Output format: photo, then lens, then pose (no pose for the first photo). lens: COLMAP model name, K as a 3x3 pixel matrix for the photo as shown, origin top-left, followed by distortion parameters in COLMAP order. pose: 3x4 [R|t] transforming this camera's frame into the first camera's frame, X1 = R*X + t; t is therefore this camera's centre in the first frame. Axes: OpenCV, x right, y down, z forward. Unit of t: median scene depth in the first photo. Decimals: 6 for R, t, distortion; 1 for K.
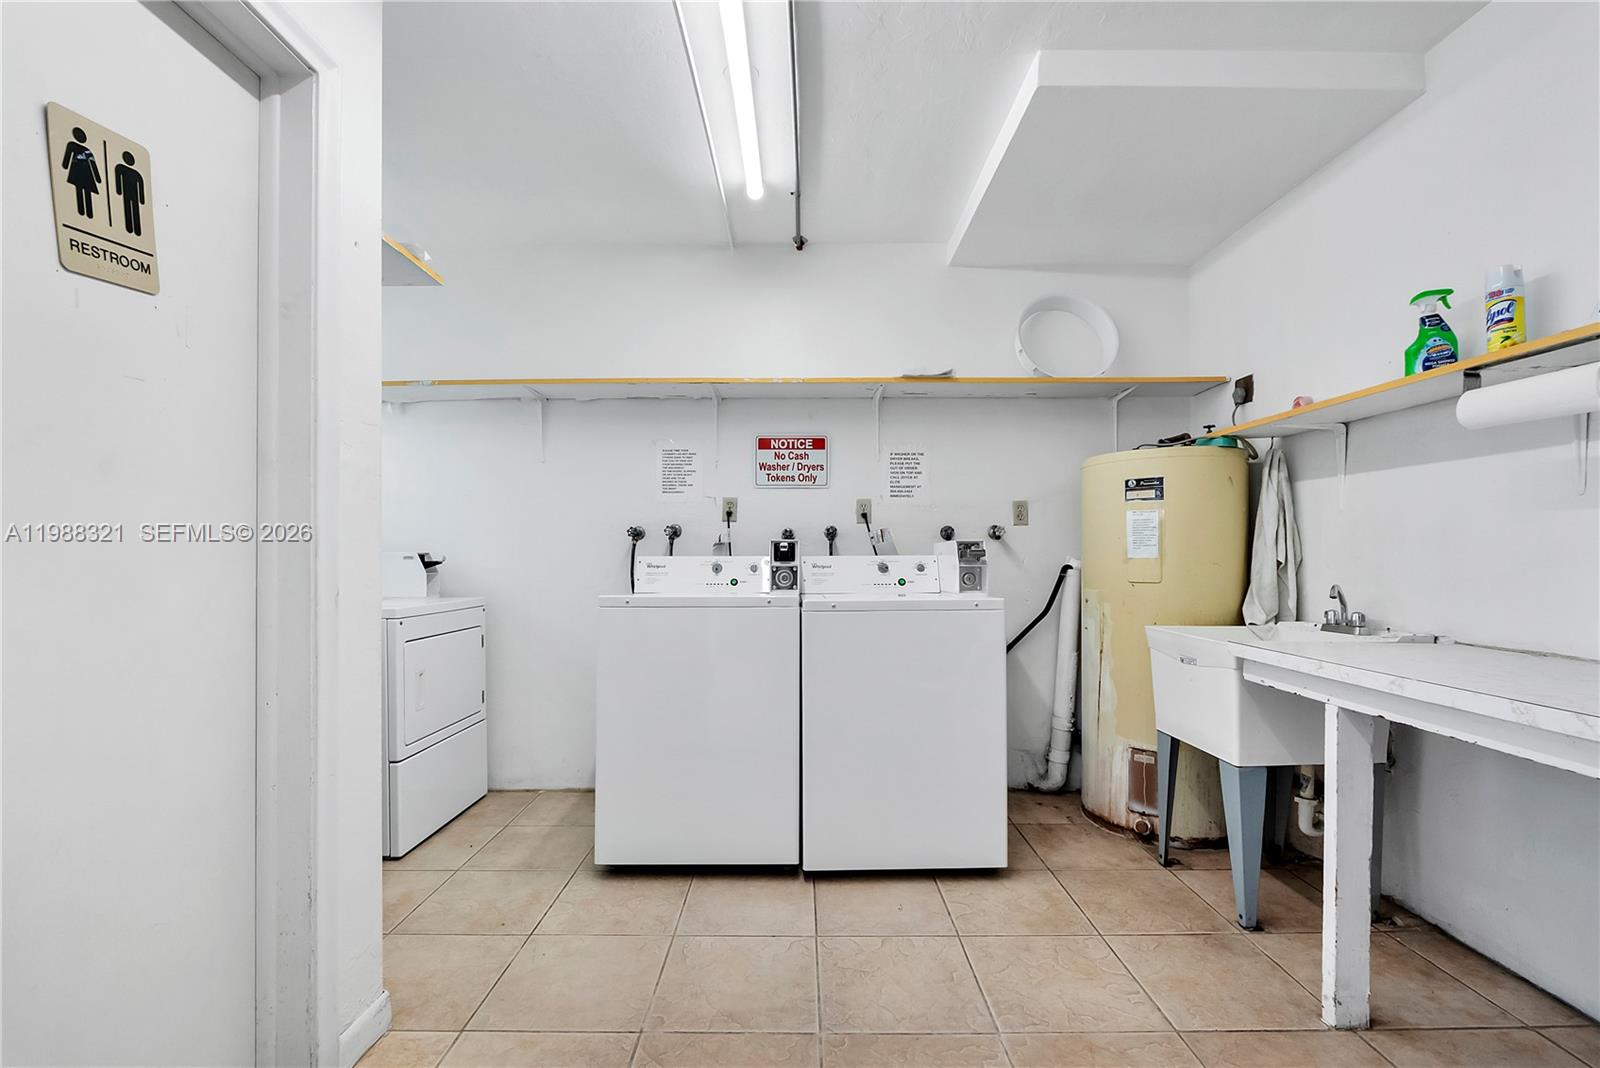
lens RADIAL K [[681.2, 0, 805.5], [0, 681.2, 544.9], [0, 0, 1]] dist [-0.006538, -0.000774]
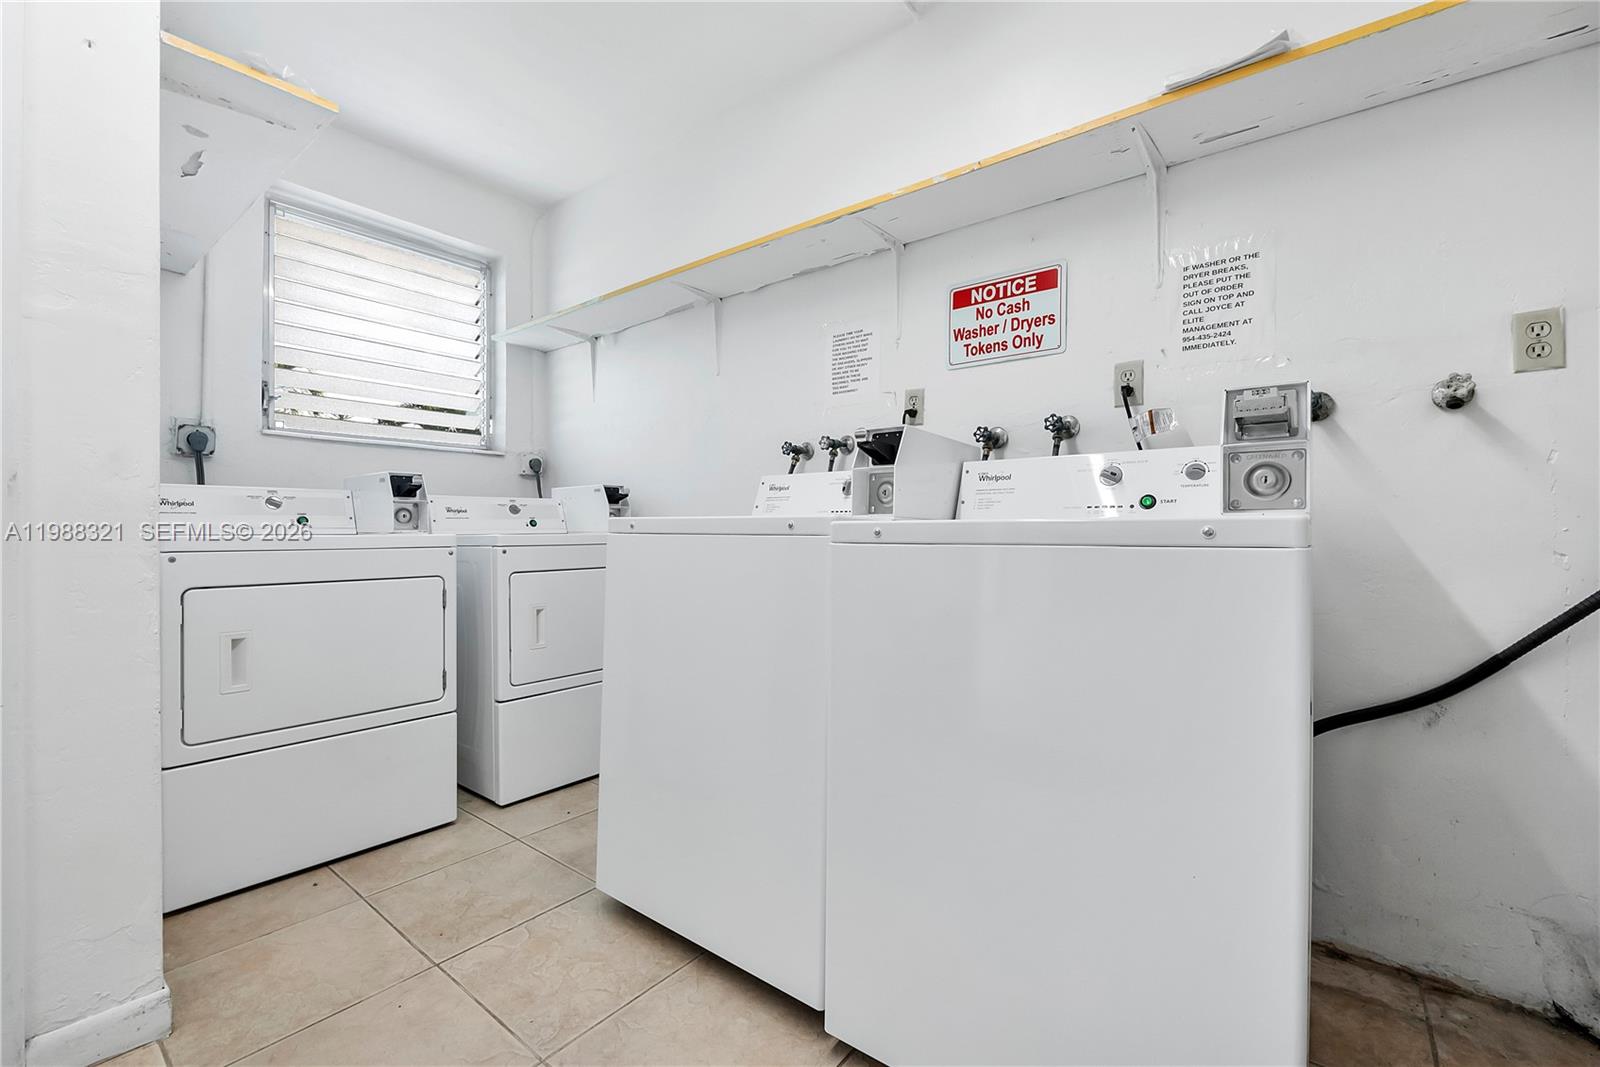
lens RADIAL K [[681.2, 0, 798.4], [0, 681.2, 524.2], [0, 0, 1]] dist [-0.006538, -0.000774]
pose [[0.786212, -0.000254, -0.617957, 0.214651], [0.010238, 0.999868, 0.012614, 0.053788], [0.617872, -0.016243, 0.786111, 0.400784]]
